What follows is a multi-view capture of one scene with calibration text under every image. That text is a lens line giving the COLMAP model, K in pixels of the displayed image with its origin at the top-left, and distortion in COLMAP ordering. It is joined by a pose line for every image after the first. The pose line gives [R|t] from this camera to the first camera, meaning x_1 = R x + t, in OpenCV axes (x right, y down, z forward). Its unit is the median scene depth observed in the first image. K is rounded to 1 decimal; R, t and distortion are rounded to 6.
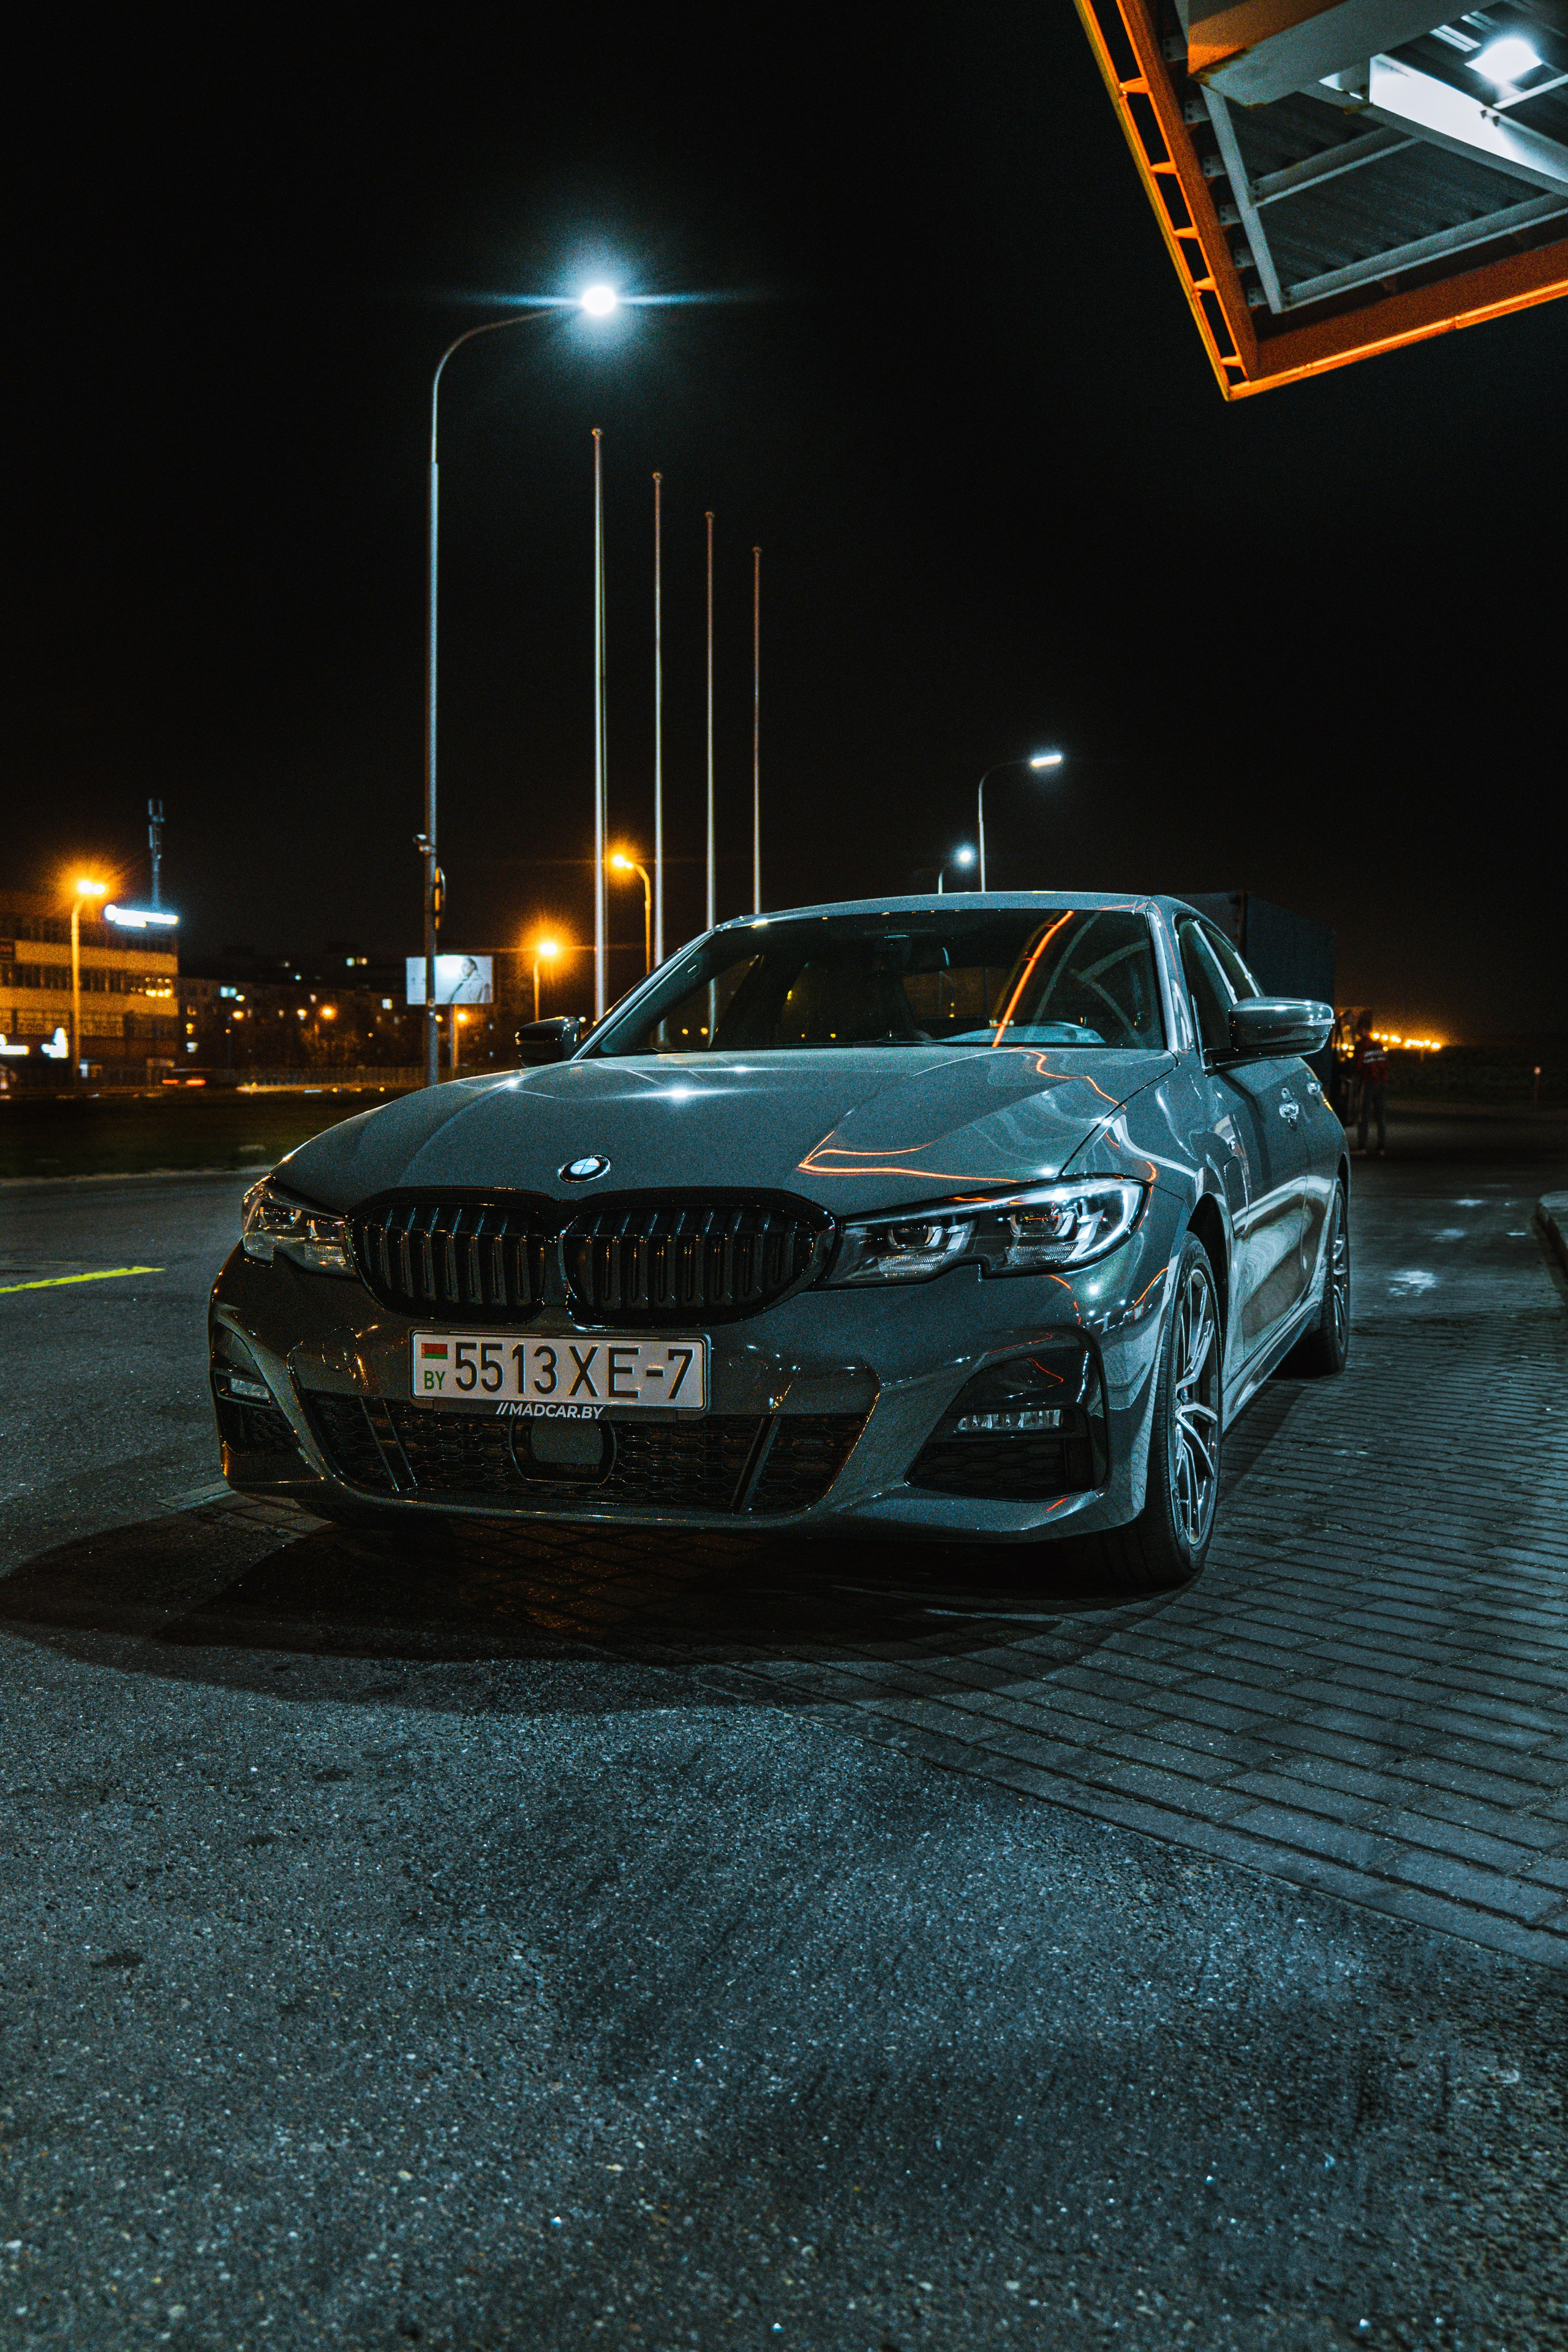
lens RADIAL K [[2078.7, 0, 806.7], [0, 2078.7, 1165.5], [0, 0, 1]] dist [0.055028, -0.010227]
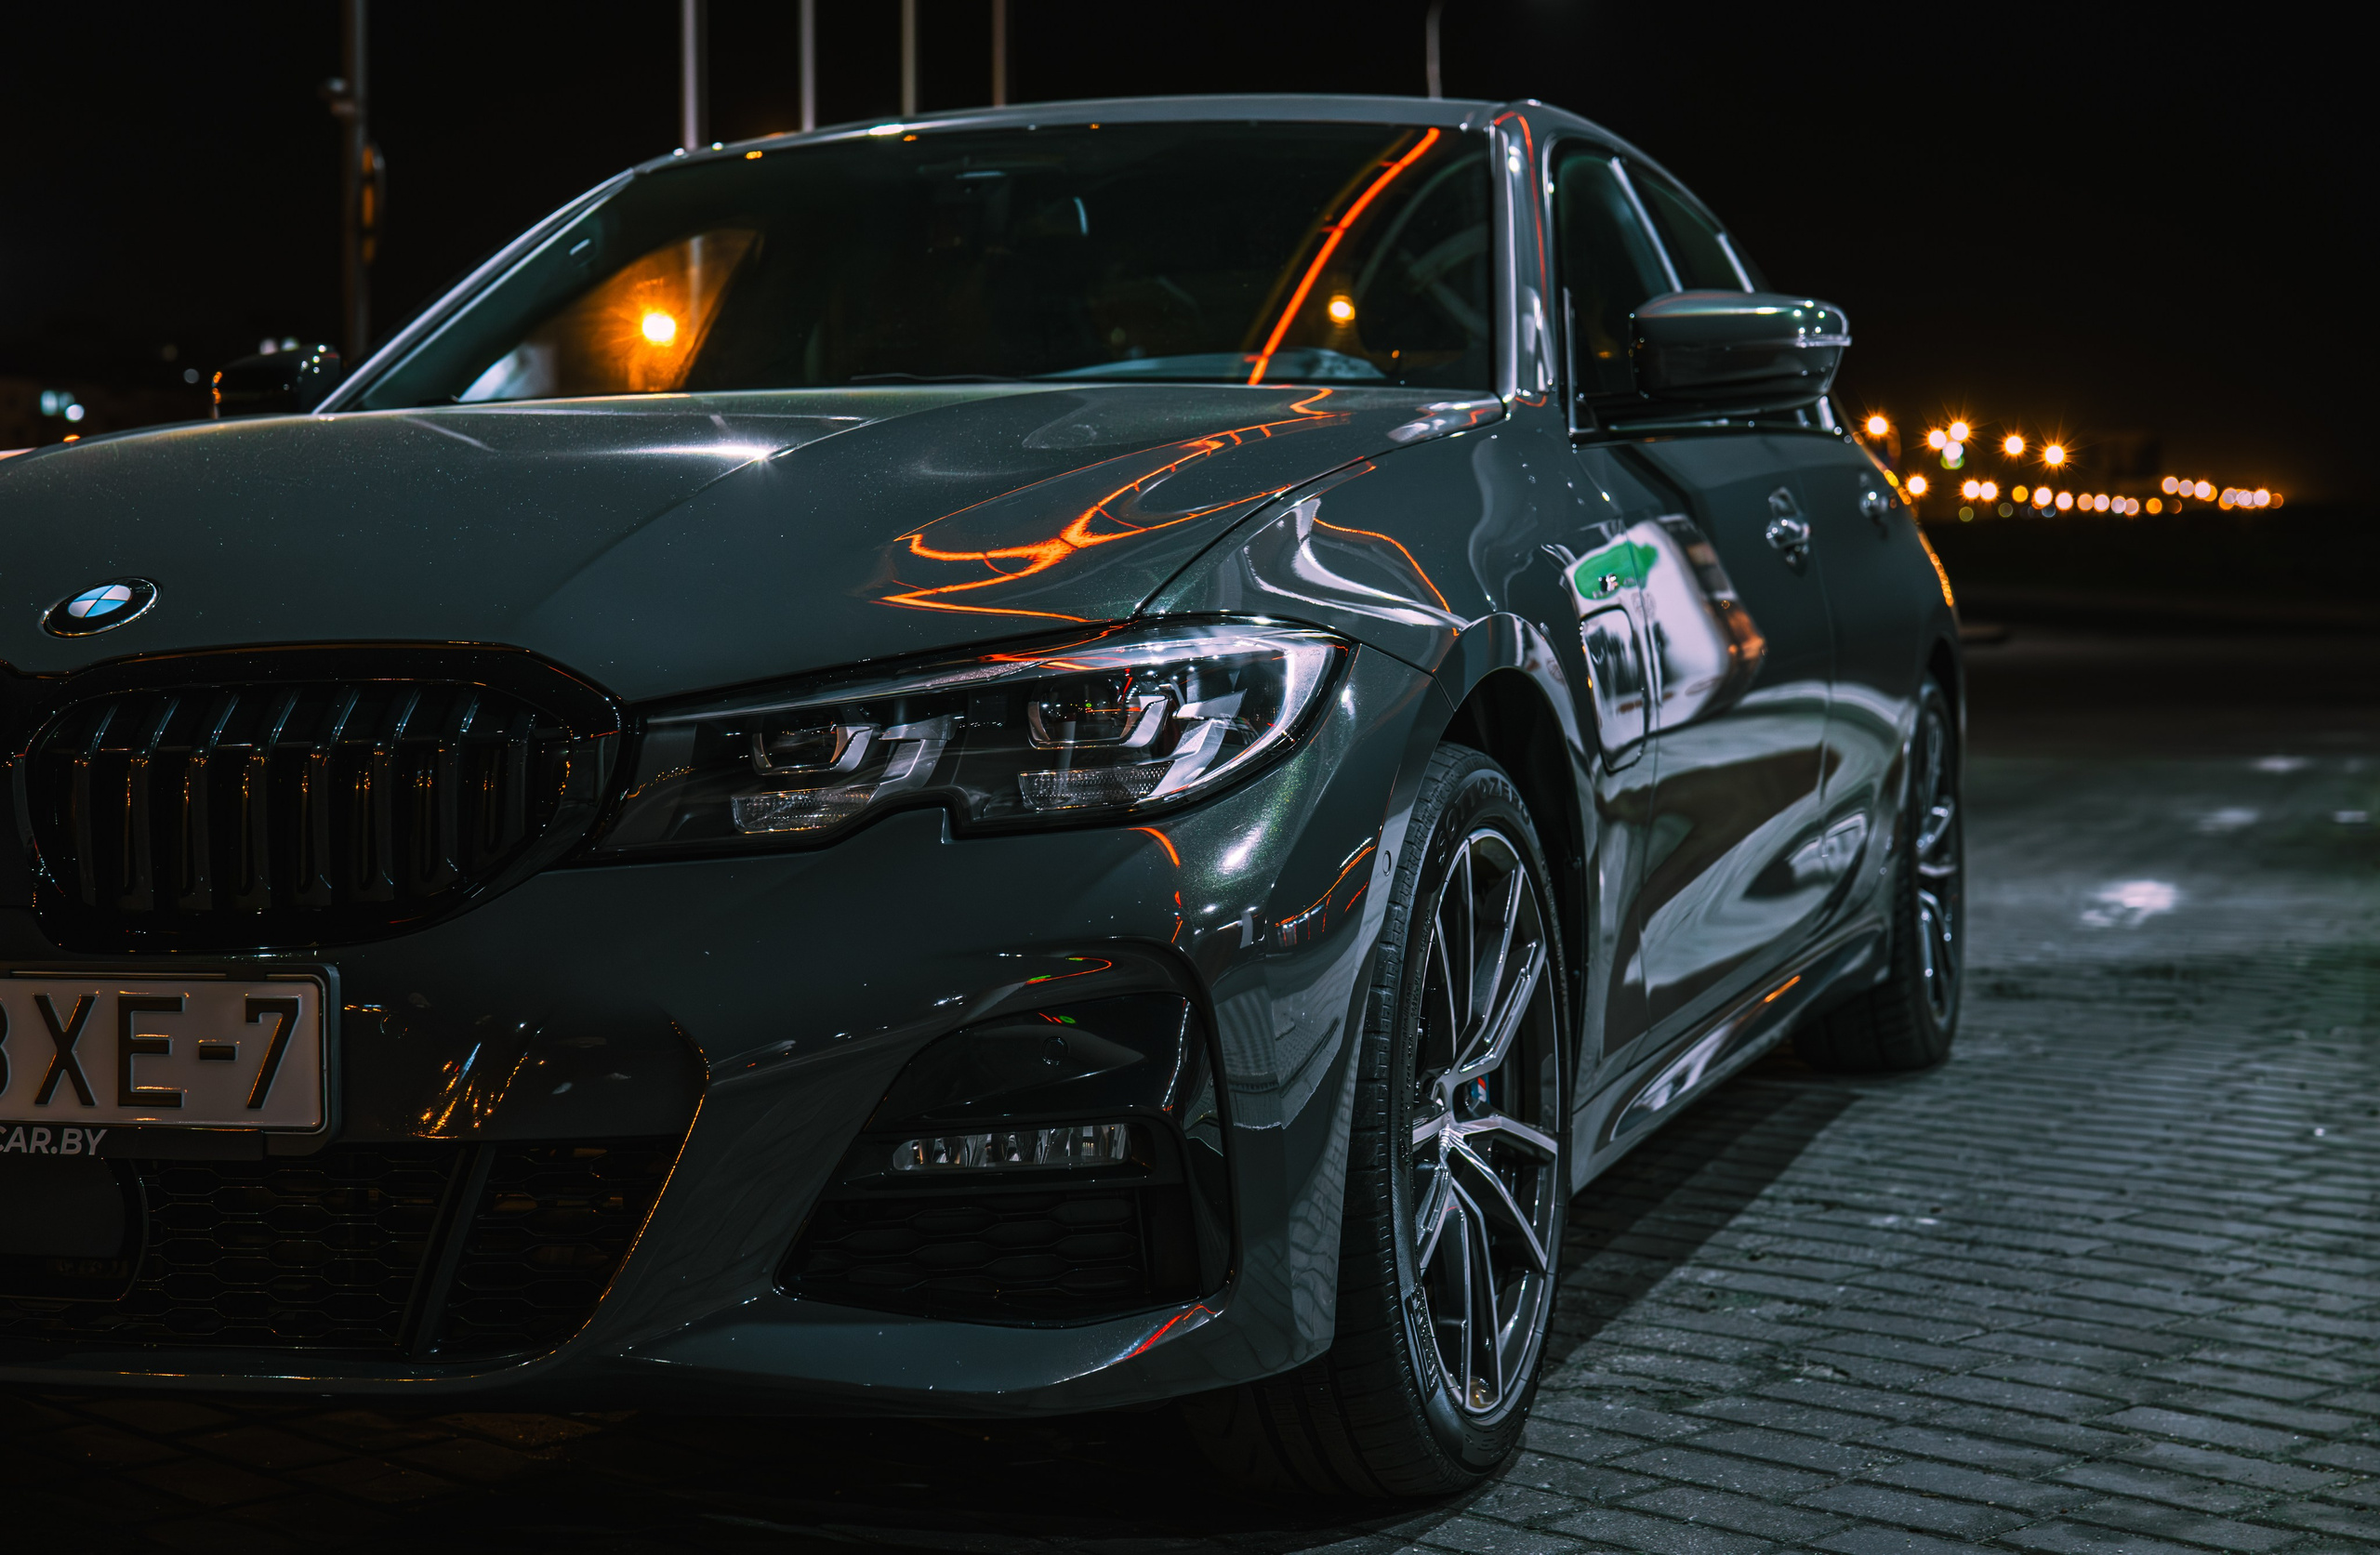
lens RADIAL K [[3741.0, 0, 1381.7], [0, 3741.0, 690.5], [0, 0, 1]] dist [0.022795, 0.000000]
pose [[0.998805, -0.003680, 0.048743, 0.133887], [0.004259, 0.999922, -0.011771, 0.031031], [-0.048696, 0.011965, 0.998742, 0.170689]]
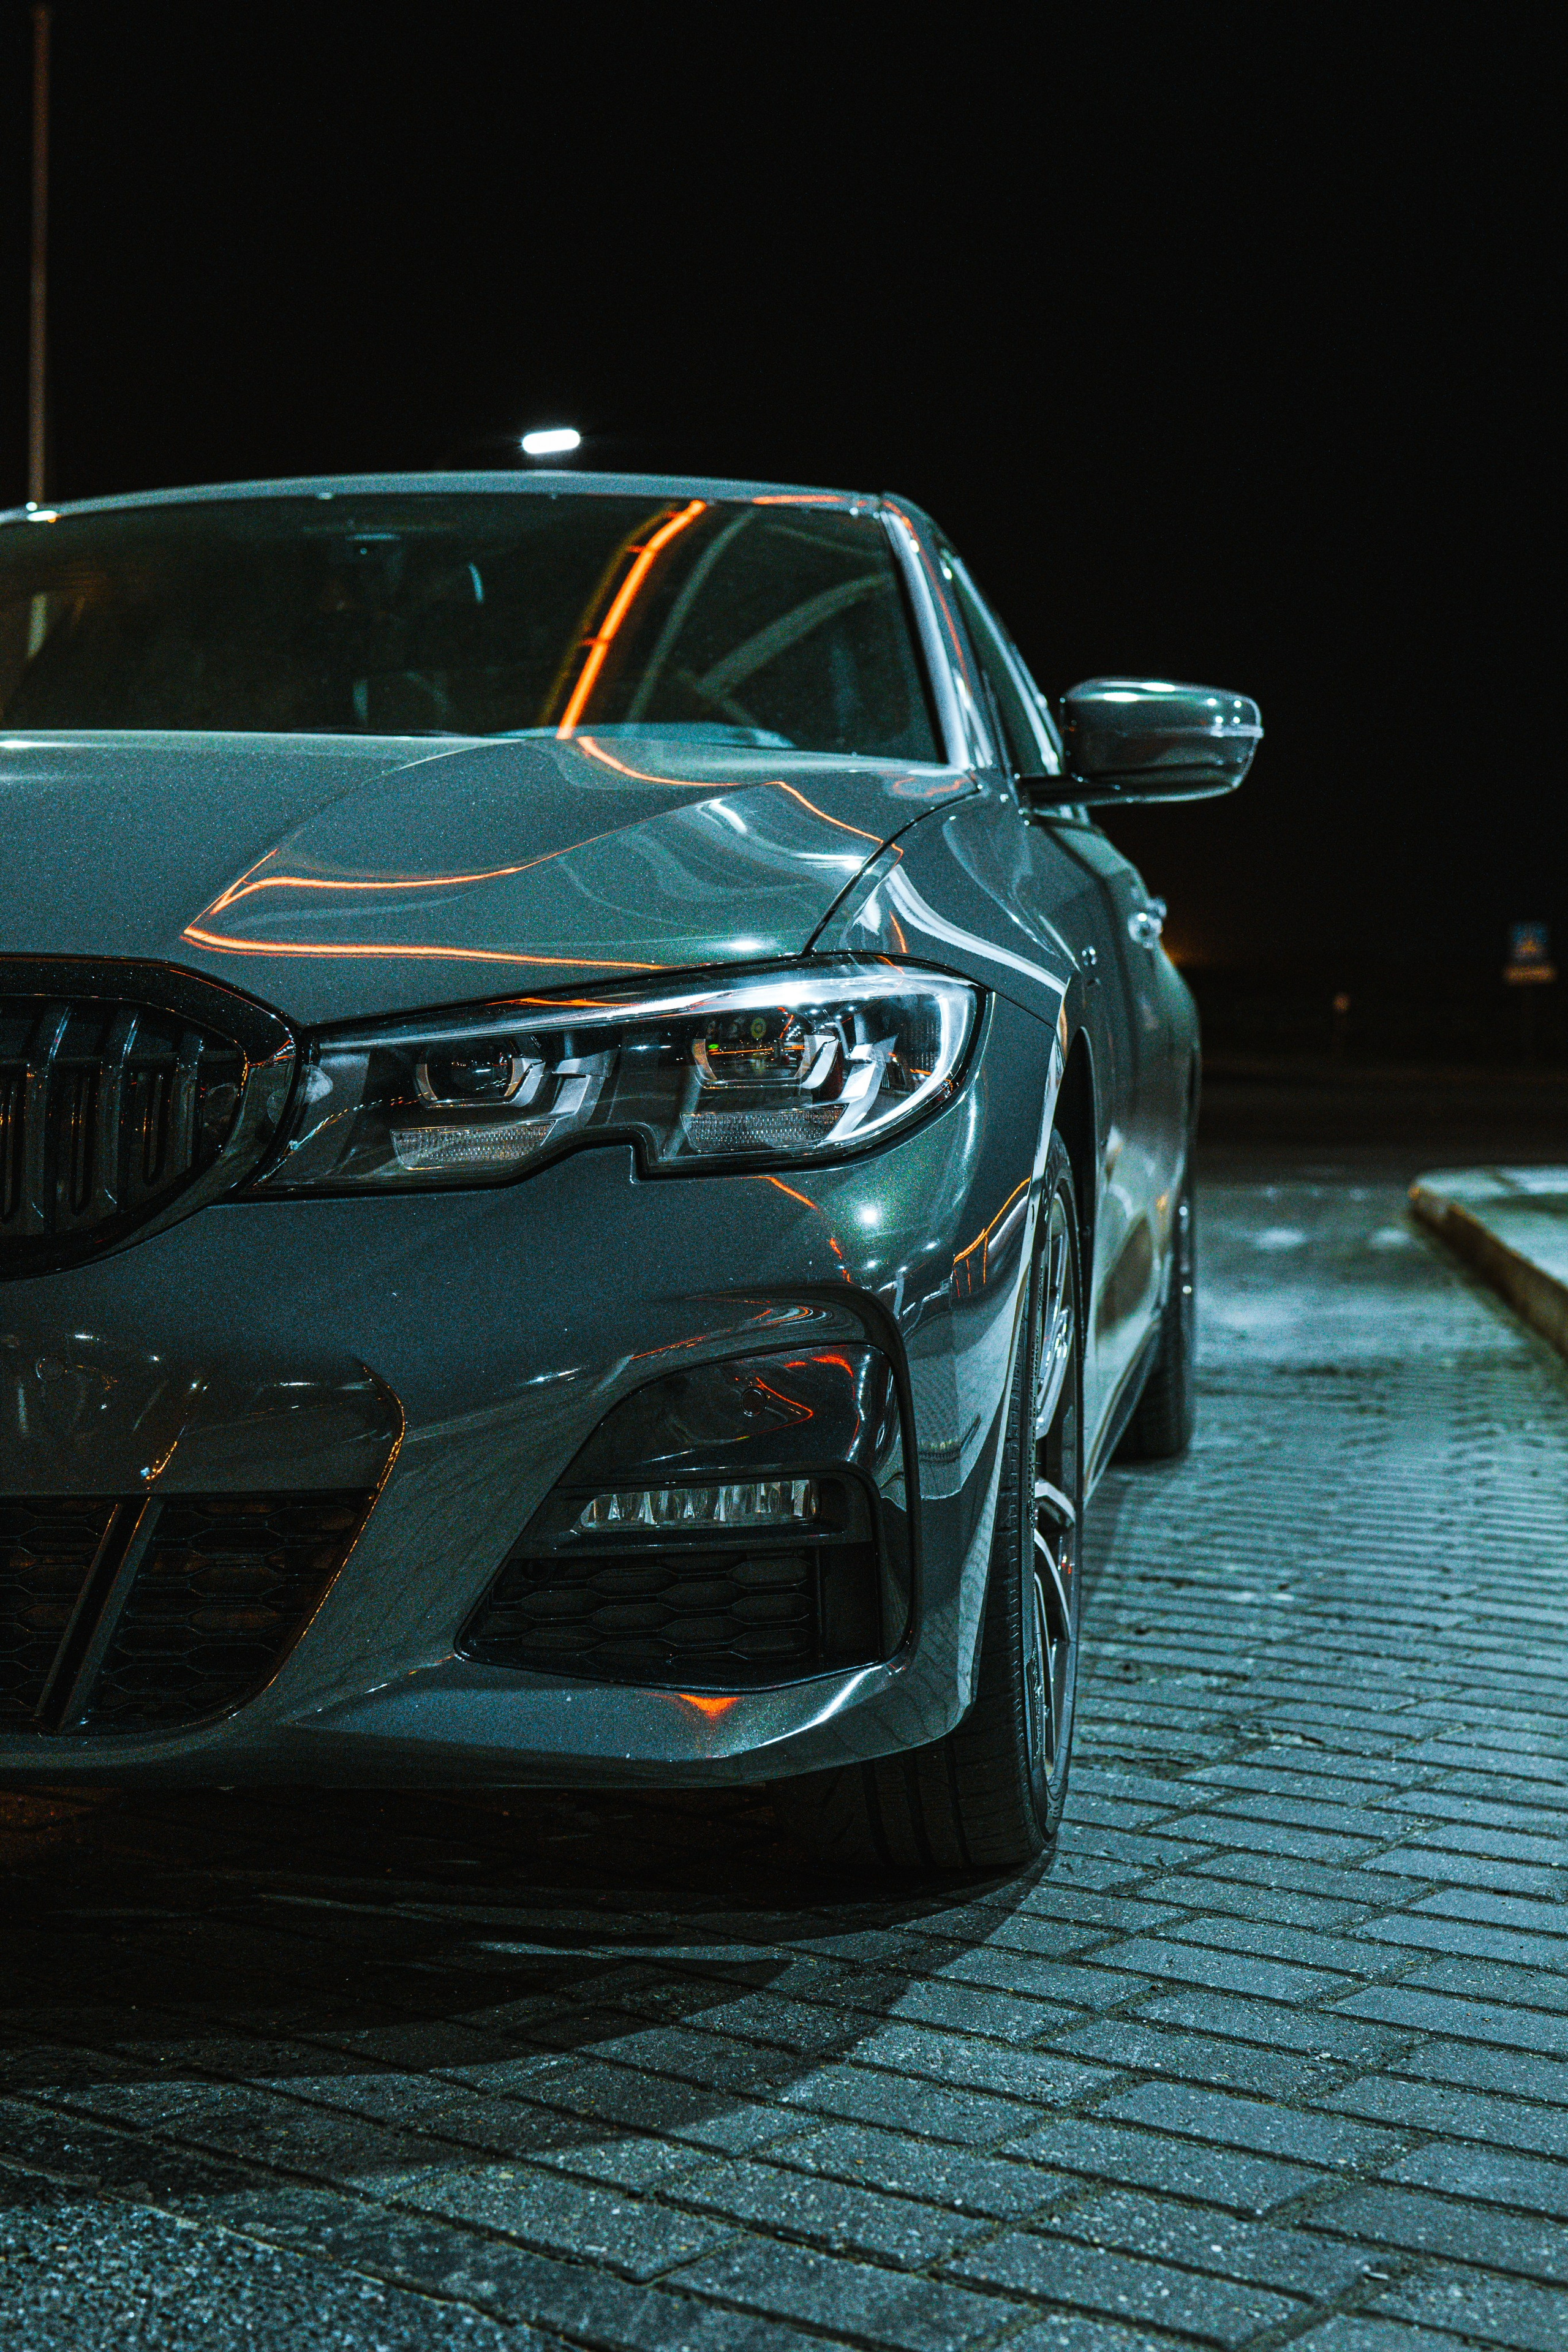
lens RADIAL K [[3450.5, 0, 789.5], [0, 3450.5, 1221.6], [0, 0, 1]] dist [0.017818, 0.000000]
pose [[0.980863, 0.008578, 0.194508, -0.023096], [-0.011165, 0.999863, 0.012211, 0.052580], [-0.194377, -0.014149, 0.980825, 0.282984]]
